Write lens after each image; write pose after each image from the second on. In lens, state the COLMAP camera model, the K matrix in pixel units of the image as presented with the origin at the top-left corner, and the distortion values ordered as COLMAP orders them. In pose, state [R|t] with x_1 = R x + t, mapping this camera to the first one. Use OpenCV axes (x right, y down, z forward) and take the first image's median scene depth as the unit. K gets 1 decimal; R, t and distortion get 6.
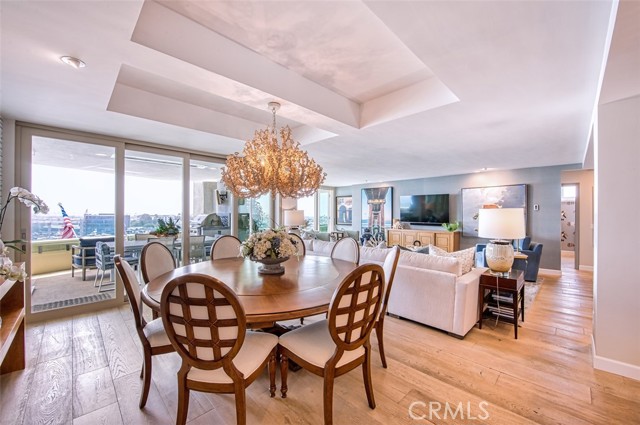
lens RADIAL K [[258.4, 0, 320.0], [0, 258.4, 212.5], [0, 0, 1]] dist [0.000492, -0.000035]
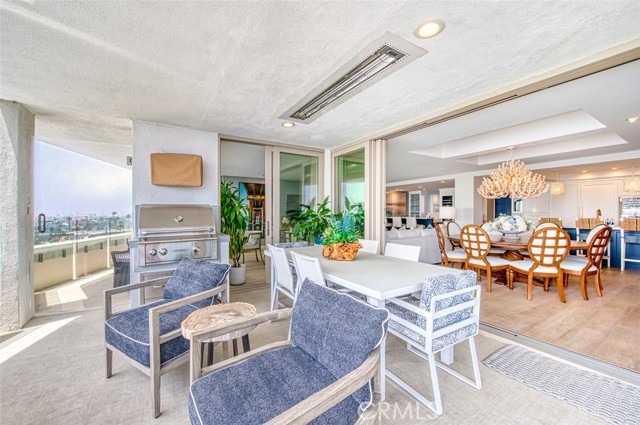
lens RADIAL K [[250.0, 0, 320.0], [0, 250.0, 212.5], [0, 0, 1]] dist [-0.015045, -0.000104]
pose [[0.238559, -0.004487, 0.971118, -0.786591], [-0.001345, 0.999987, 0.004951, 0.010217], [-0.971127, -0.002487, 0.238549, 0.683526]]
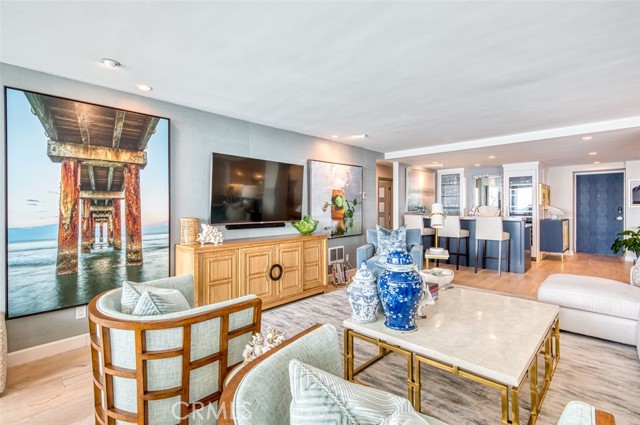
lens RADIAL K [[292.8, 0, 320.0], [0, 292.8, 212.5], [0, 0, 1]] dist [-0.001884, -0.000179]
pose [[-0.005817, -0.024057, 0.999694, -0.108973], [0.000932, 0.999710, 0.024063, 0.011163], [-0.999983, 0.001071, -0.005793, 0.962590]]
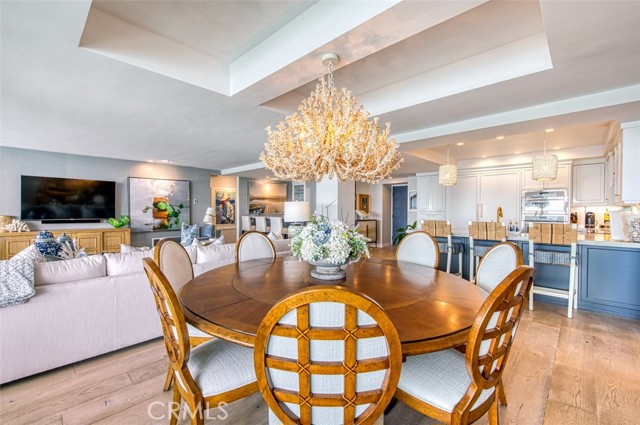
lens RADIAL K [[271.0, 0, 320.0], [0, 271.0, 212.5], [0, 0, 1]] dist [0.001930, 0.000224]
pose [[-0.024408, -0.016503, 0.999566, -0.353998], [-0.005559, 0.999851, 0.016372, 0.006399], [-0.999687, -0.005157, -0.024496, 0.382567]]
